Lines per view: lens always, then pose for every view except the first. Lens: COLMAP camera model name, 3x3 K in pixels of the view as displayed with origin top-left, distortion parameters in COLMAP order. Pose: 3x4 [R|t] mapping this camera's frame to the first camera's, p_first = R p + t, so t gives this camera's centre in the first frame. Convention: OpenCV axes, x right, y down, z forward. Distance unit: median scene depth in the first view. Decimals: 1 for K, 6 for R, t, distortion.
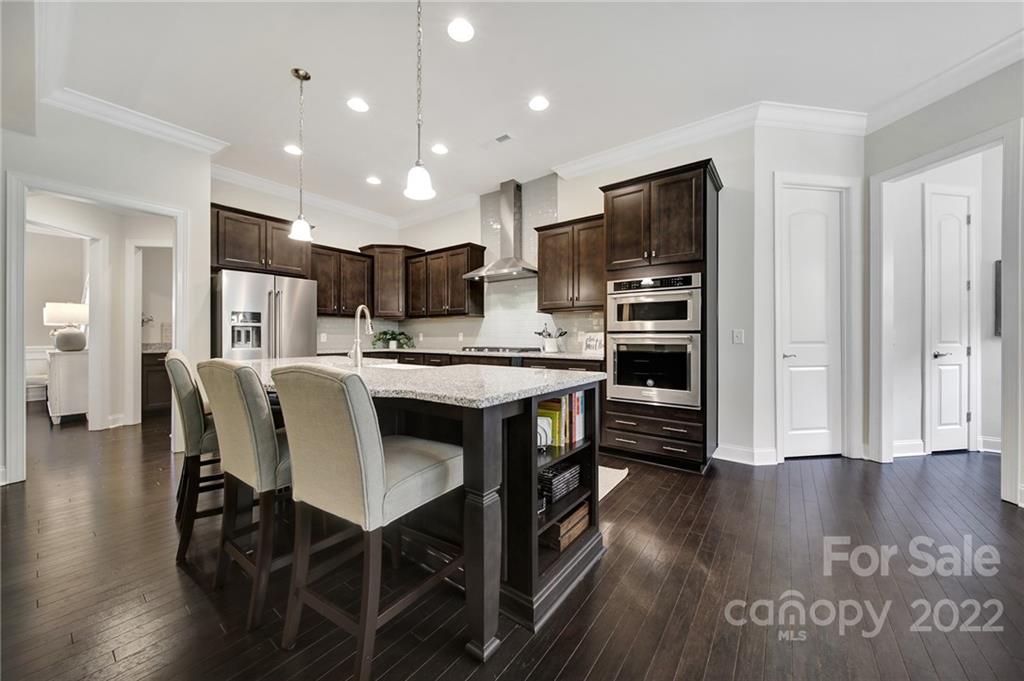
lens RADIAL K [[363.3, 0, 512.0], [0, 363.3, 340.5], [0, 0, 1]] dist [-0.002215, -0.000152]
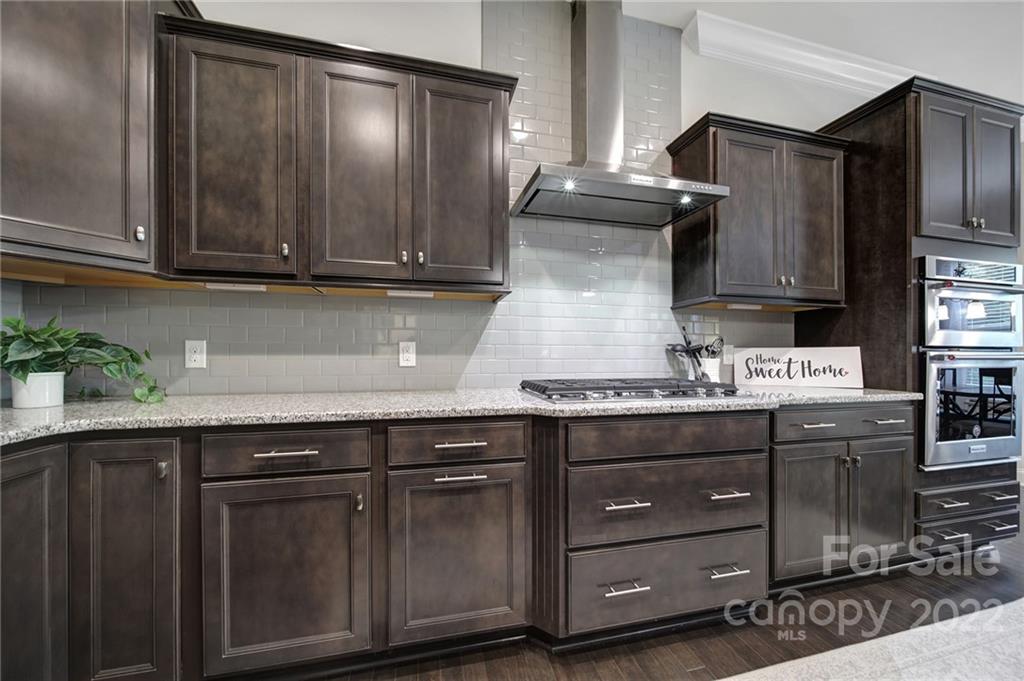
lens RADIAL K [[375.4, 0, 510.1], [0, 375.4, 355.1], [0, 0, 1]] dist [-0.000990, -0.000078]
pose [[0.630182, 0.000536, 0.776447, -0.462160], [0.005708, 0.999970, -0.005323, -0.009534], [-0.776427, 0.007786, 0.630160, 0.917628]]
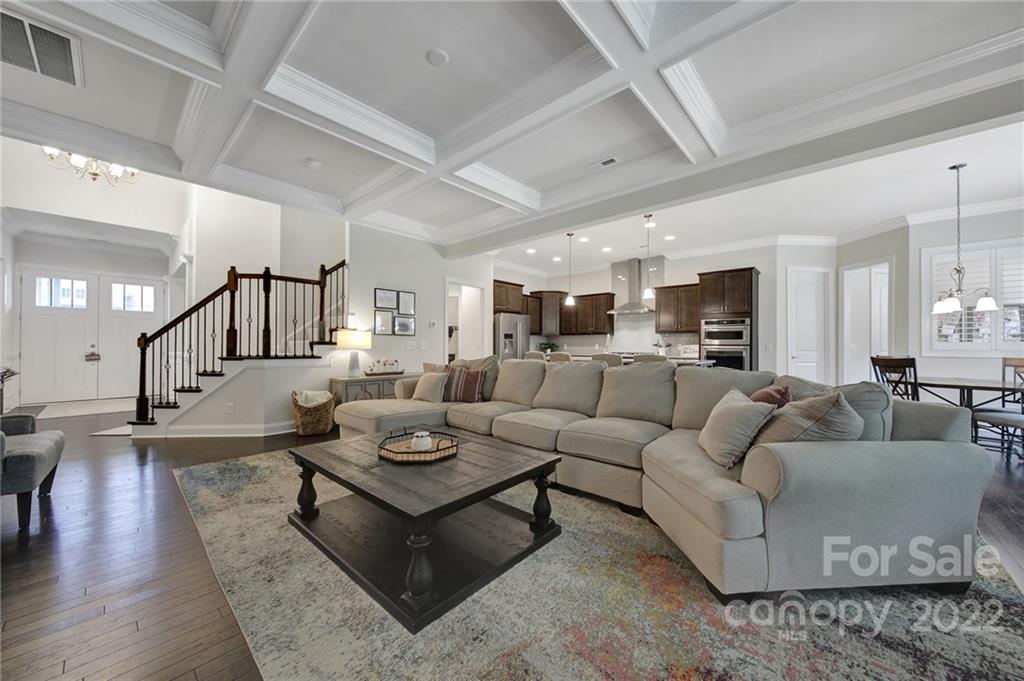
lens RADIAL K [[363.3, 0, 512.0], [0, 363.3, 340.5], [0, 0, 1]] dist [-0.002215, -0.000152]
pose [[0.996793, 0.005979, -0.079799, -0.516174], [-0.007982, 0.999660, -0.024812, 0.008907], [0.079624, 0.025369, 0.996502, -0.908673]]
